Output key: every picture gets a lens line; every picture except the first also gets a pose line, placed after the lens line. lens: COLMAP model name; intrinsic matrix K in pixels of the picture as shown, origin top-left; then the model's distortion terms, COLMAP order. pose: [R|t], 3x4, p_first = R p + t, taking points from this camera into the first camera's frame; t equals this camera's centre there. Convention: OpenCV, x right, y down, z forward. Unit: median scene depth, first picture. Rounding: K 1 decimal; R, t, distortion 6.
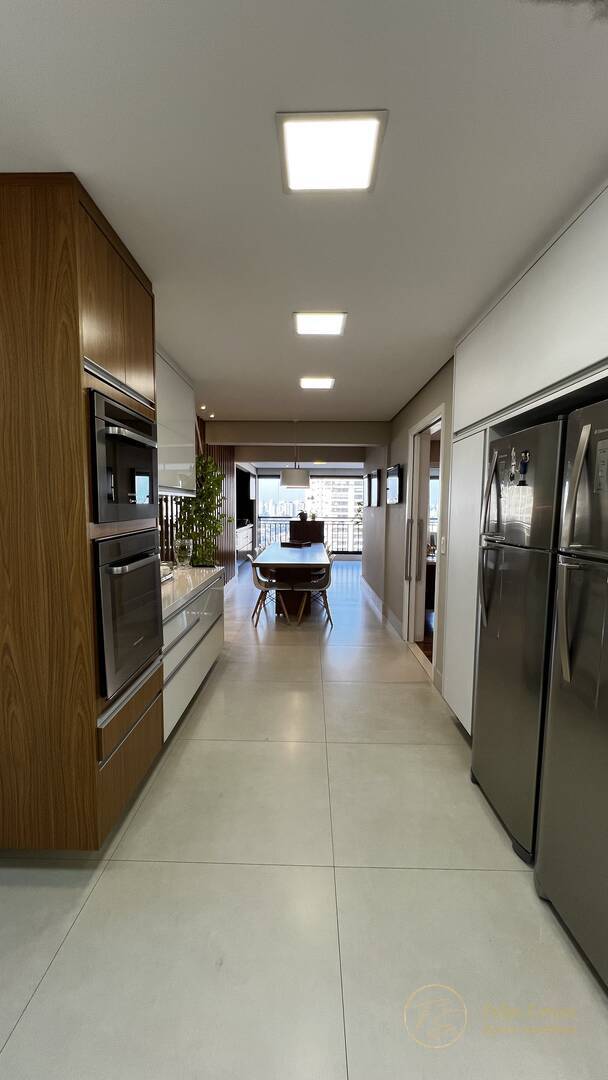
lens RADIAL K [[433.3, 0, 304.9], [0, 433.3, 546.1], [0, 0, 1]] dist [-0.002295, 0.000920]
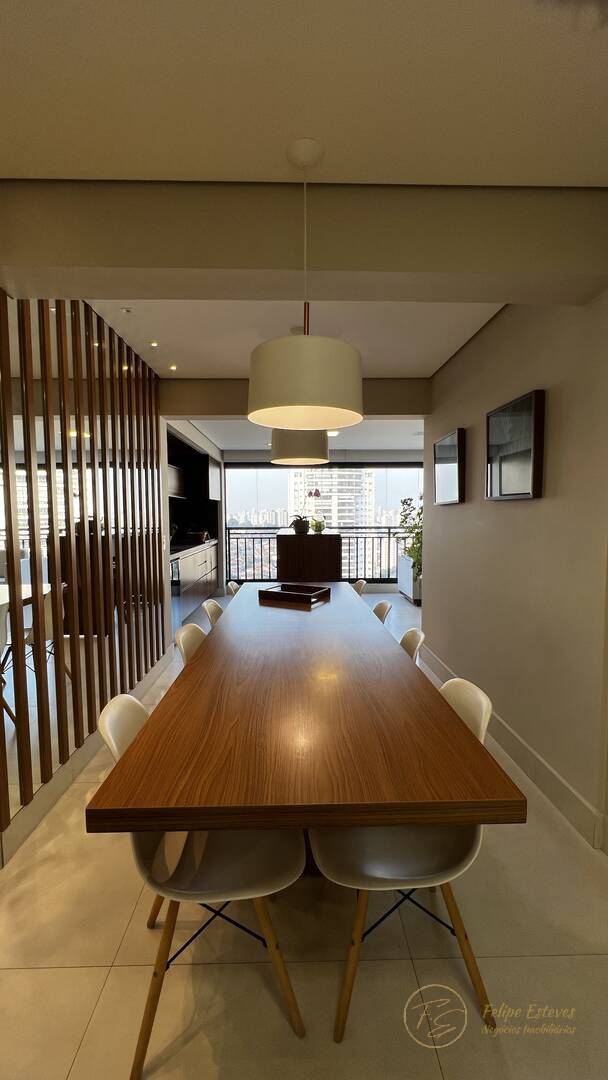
lens RADIAL K [[433.3, 0, 301.0], [0, 433.3, 543.4], [0, 0, 1]] dist [-0.002295, 0.000920]
pose [[0.999407, -0.016641, 0.030139, -0.024789], [0.017393, 0.999540, -0.024864, -0.039686], [-0.029712, 0.025373, 0.999236, 0.534272]]
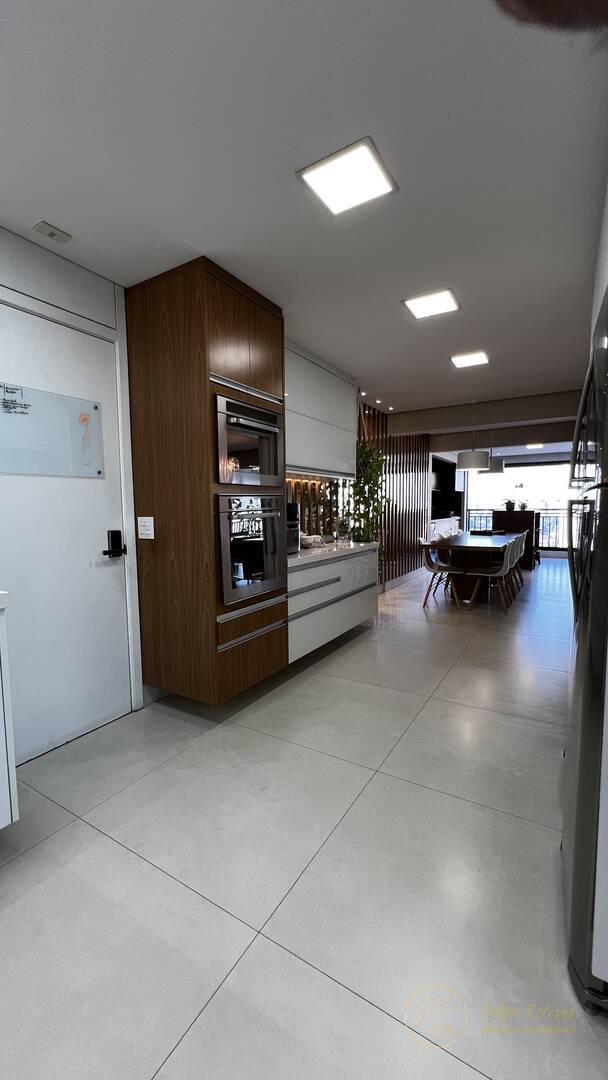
lens RADIAL K [[433.3, 0, 301.1], [0, 433.3, 543.8], [0, 0, 1]] dist [-0.002295, 0.000920]
pose [[0.859842, 0.023665, -0.510012, 0.102175], [-0.027150, 0.999631, 0.000612, 0.028171], [0.509839, 0.013320, 0.860167, -0.025869]]
